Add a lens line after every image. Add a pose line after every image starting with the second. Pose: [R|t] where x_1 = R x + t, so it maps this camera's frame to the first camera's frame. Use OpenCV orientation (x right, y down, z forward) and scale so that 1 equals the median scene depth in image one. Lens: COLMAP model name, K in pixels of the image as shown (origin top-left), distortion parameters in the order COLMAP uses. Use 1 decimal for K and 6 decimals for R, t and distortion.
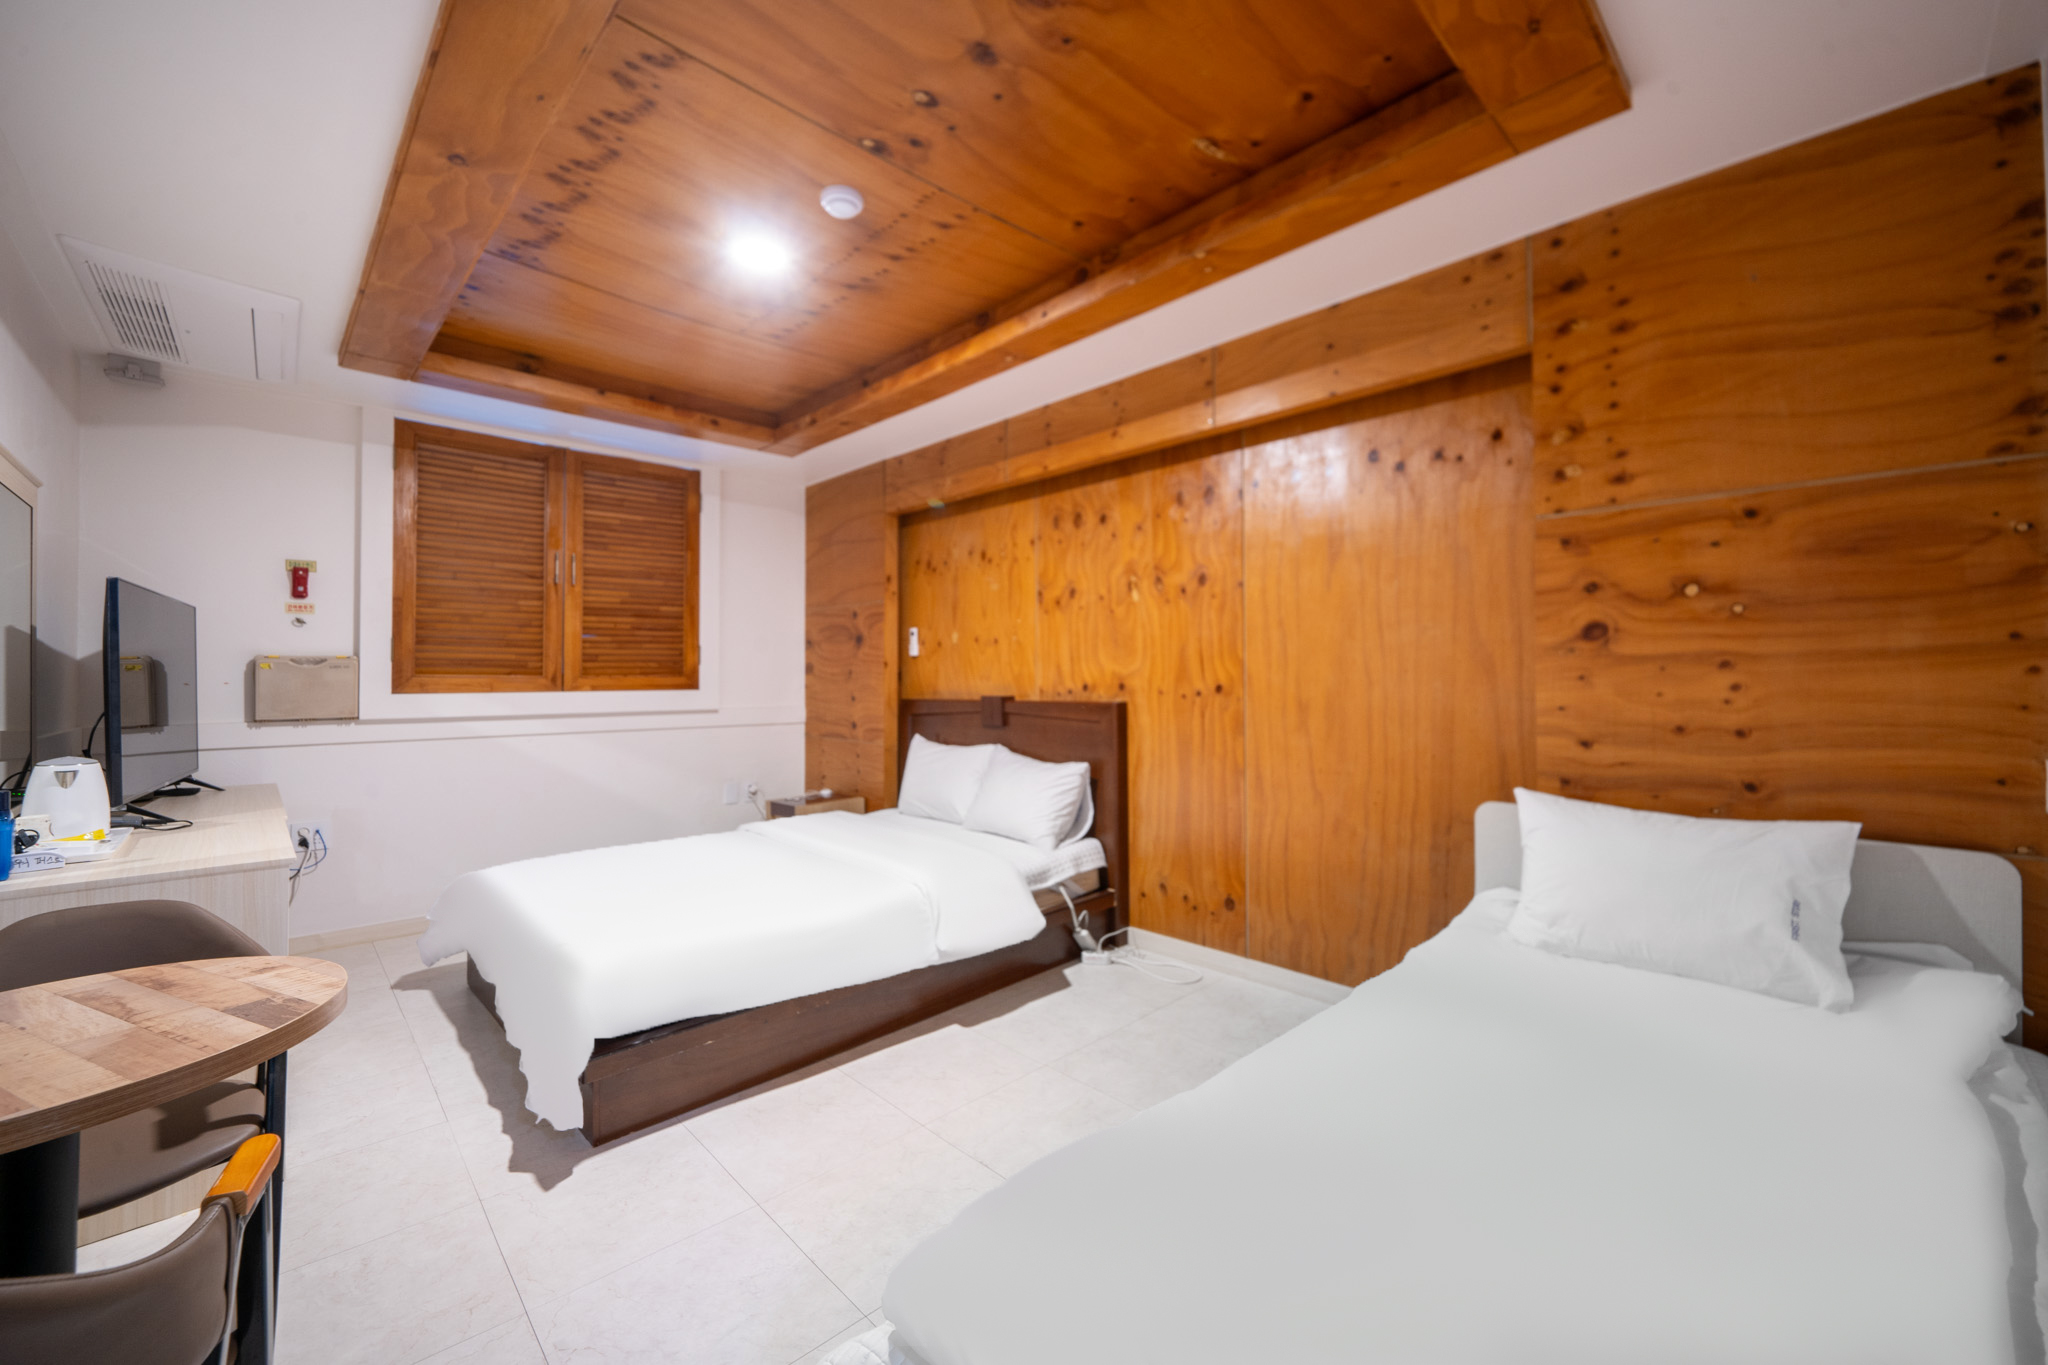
lens RADIAL K [[793.7, 0, 1008.0], [0, 793.7, 689.6], [0, 0, 1]] dist [0.000175, 0.000291]
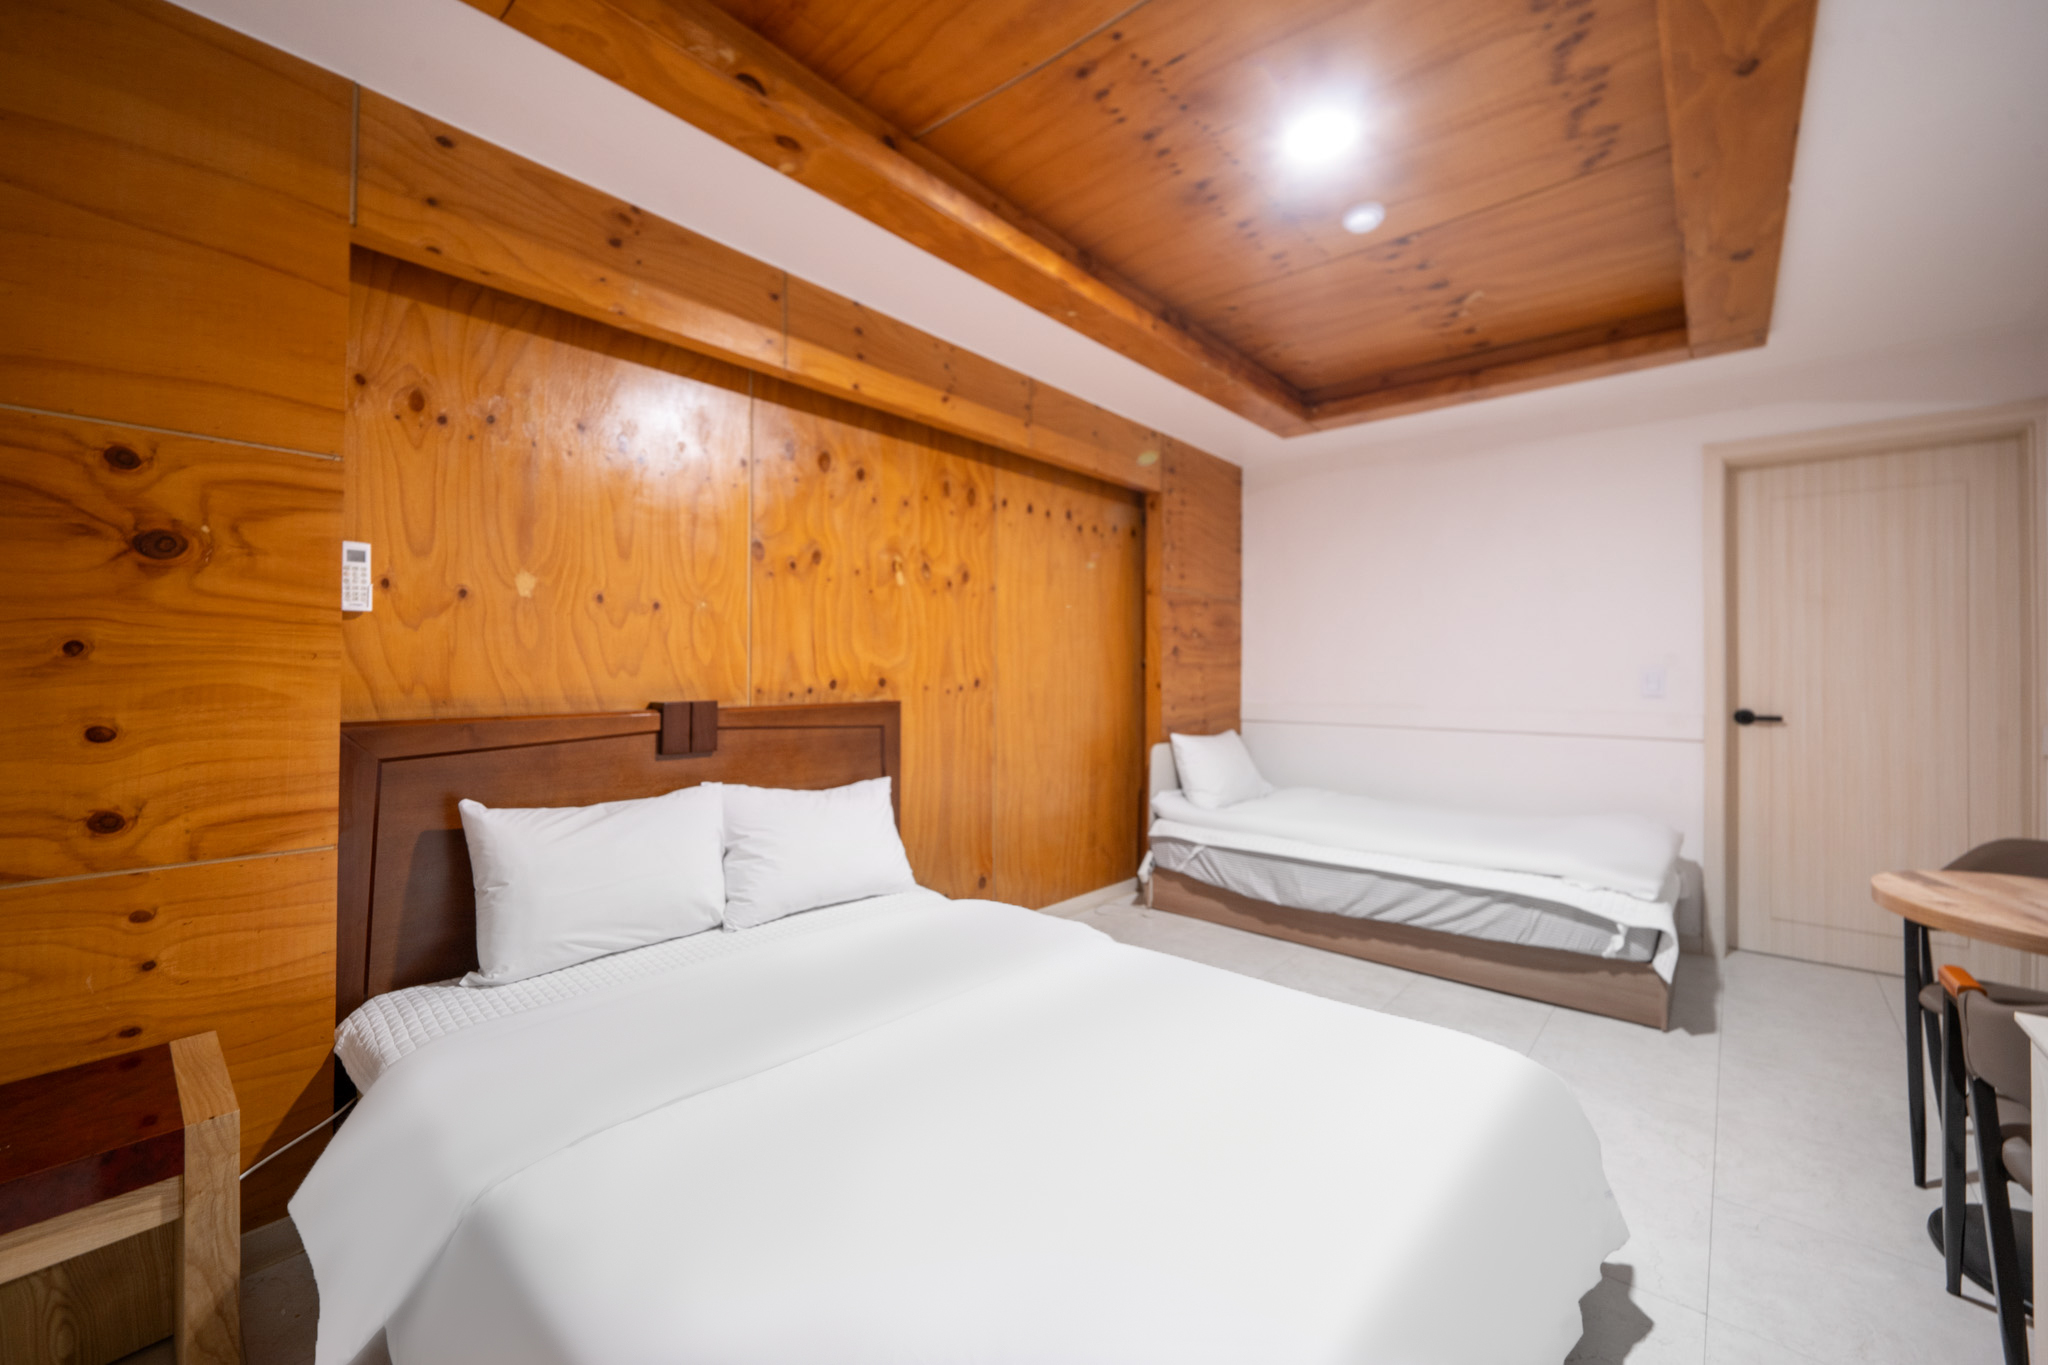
lens RADIAL K [[814.3, 0, 1055.4], [0, 814.3, 682.6], [0, 0, 1]] dist [0.007931, -0.000596]
pose [[-0.119060, -0.012917, 0.992803, -0.763299], [0.005112, 0.999894, 0.013622, -0.014914], [-0.992874, 0.006697, -0.118981, 0.948924]]
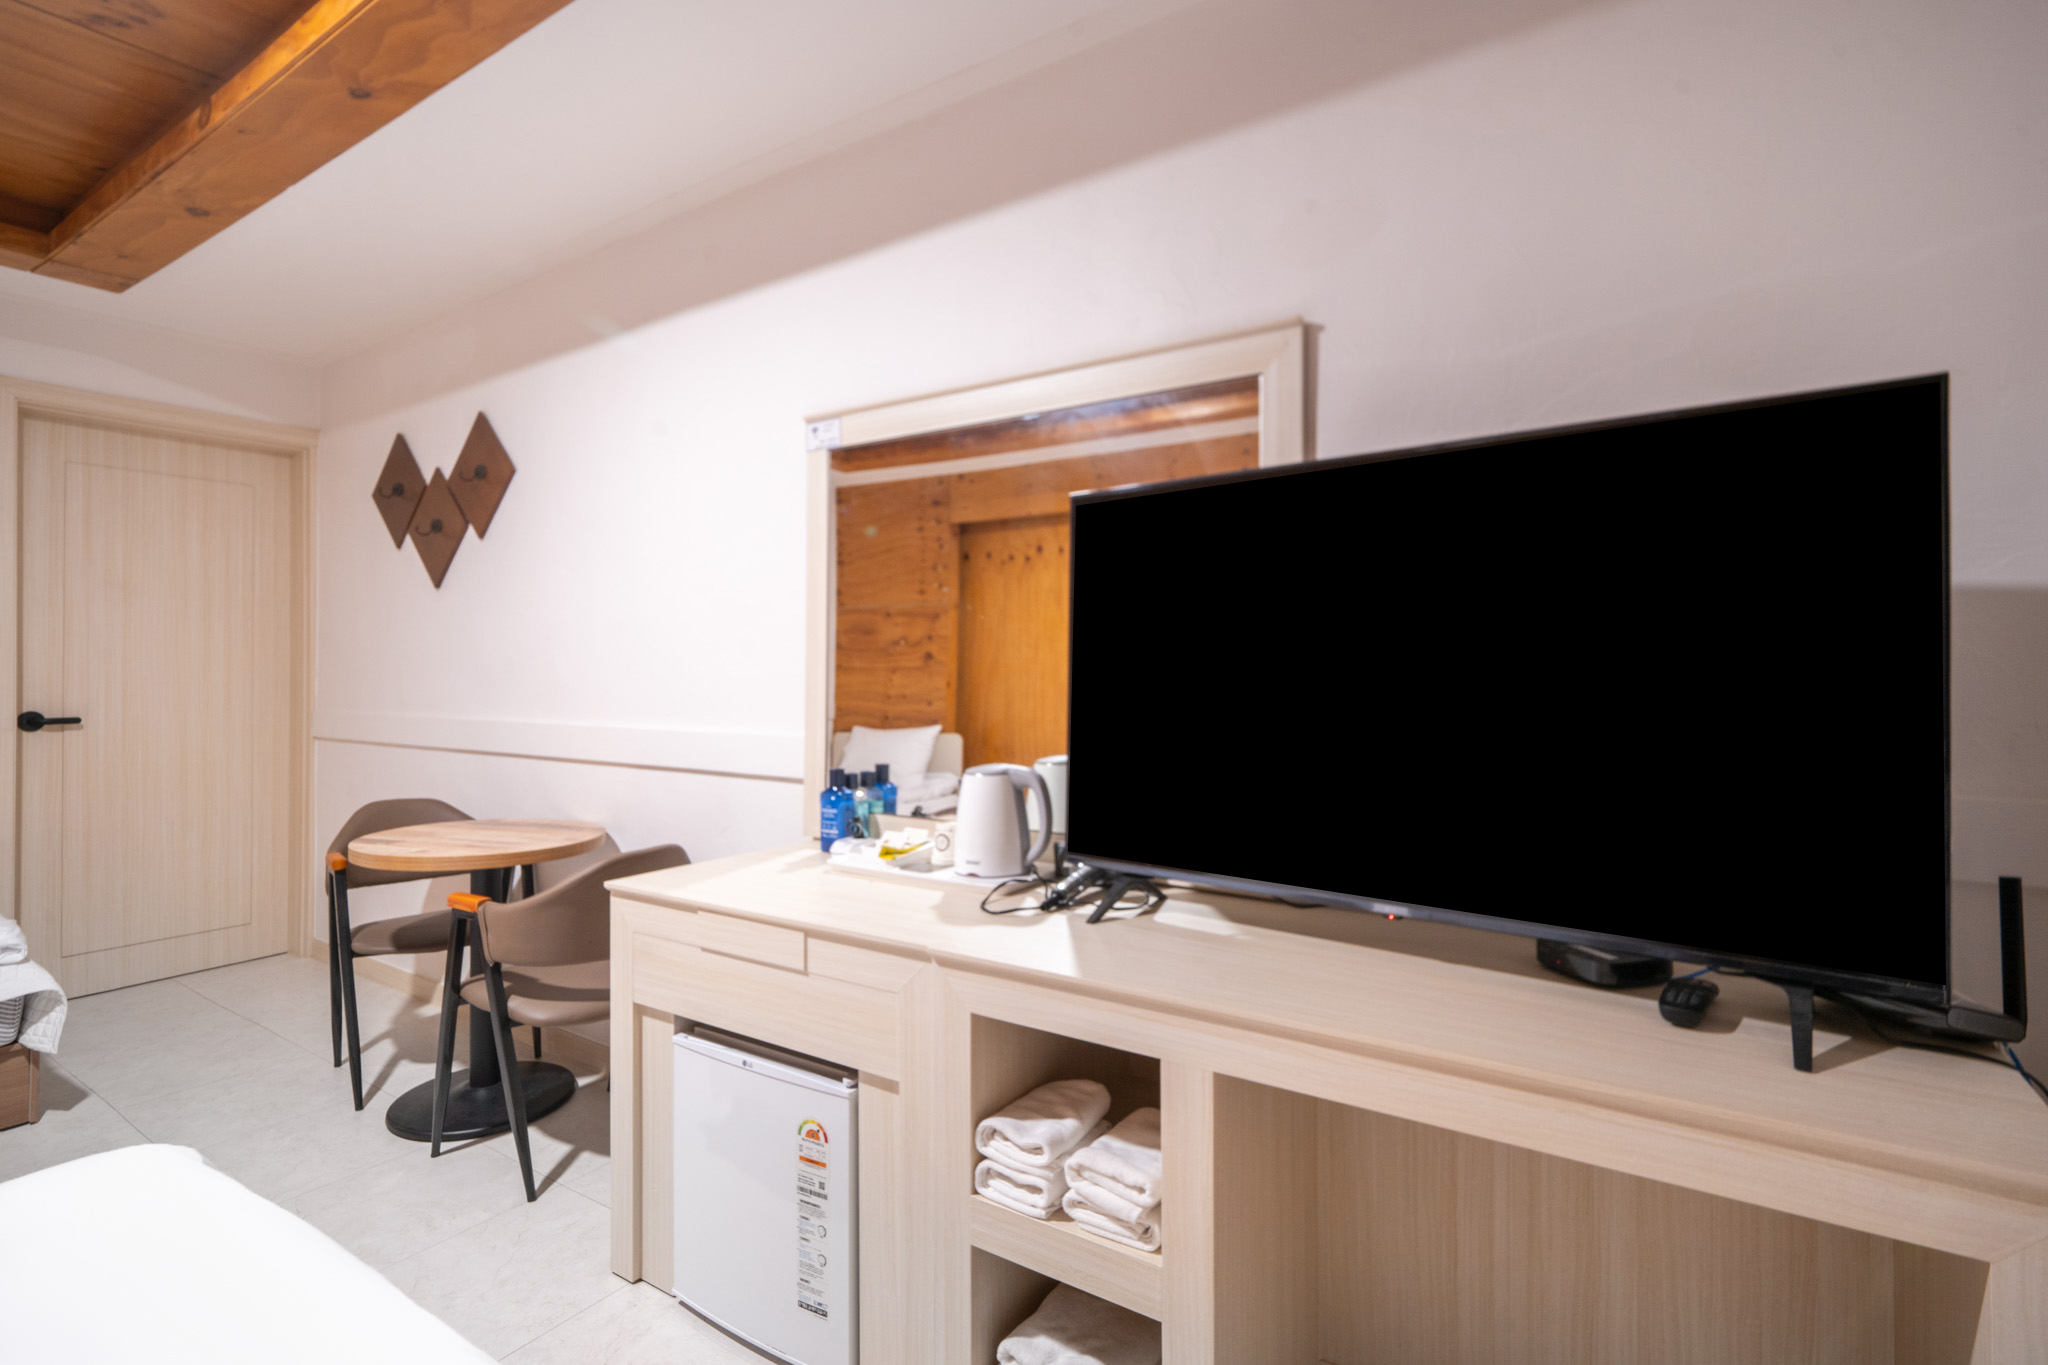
lens RADIAL K [[960.2, 0, 1033.9], [0, 960.2, 686.9], [0, 0, 1]] dist [-0.022127, 0.000214]
pose [[-0.970386, -0.000979, -0.241559, -0.606117], [-0.006007, 0.999780, 0.020080, -0.012803], [0.241487, 0.020937, -0.970178, 1.147211]]
